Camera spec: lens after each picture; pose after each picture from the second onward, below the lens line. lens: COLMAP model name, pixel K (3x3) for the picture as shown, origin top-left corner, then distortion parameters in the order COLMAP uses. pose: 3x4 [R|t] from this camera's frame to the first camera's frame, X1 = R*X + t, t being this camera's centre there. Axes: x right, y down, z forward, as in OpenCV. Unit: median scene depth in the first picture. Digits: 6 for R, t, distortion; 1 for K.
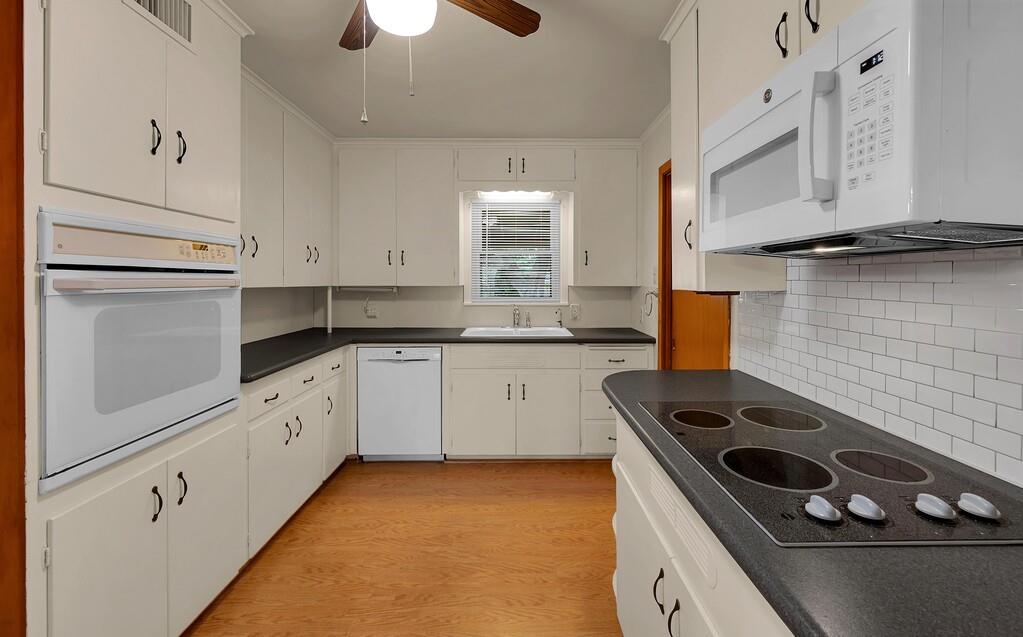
lens RADIAL K [[423.8, 0, 514.0], [0, 423.8, 282.4], [0, 0, 1]] dist [-0.000460, -0.000040]
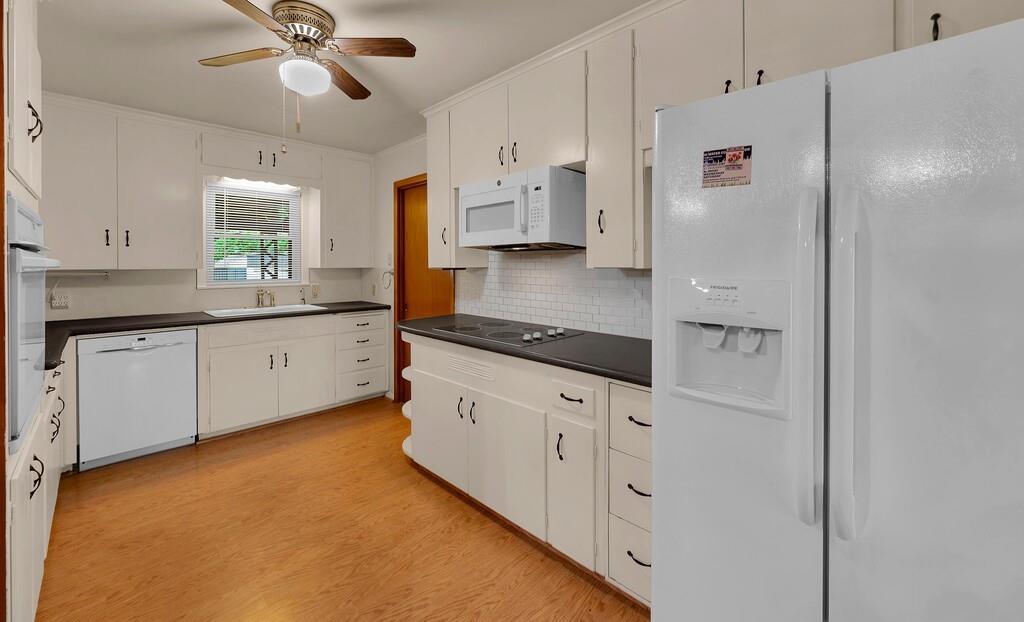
lens RADIAL K [[411.6, 0, 511.1], [0, 411.6, 268.5], [0, 0, 1]] dist [-0.001688, -0.000392]
pose [[0.713119, -0.009522, 0.700978, -0.452462], [0.007541, 0.999954, 0.005912, 0.011583], [-0.701003, 0.001070, 0.713158, -0.320345]]
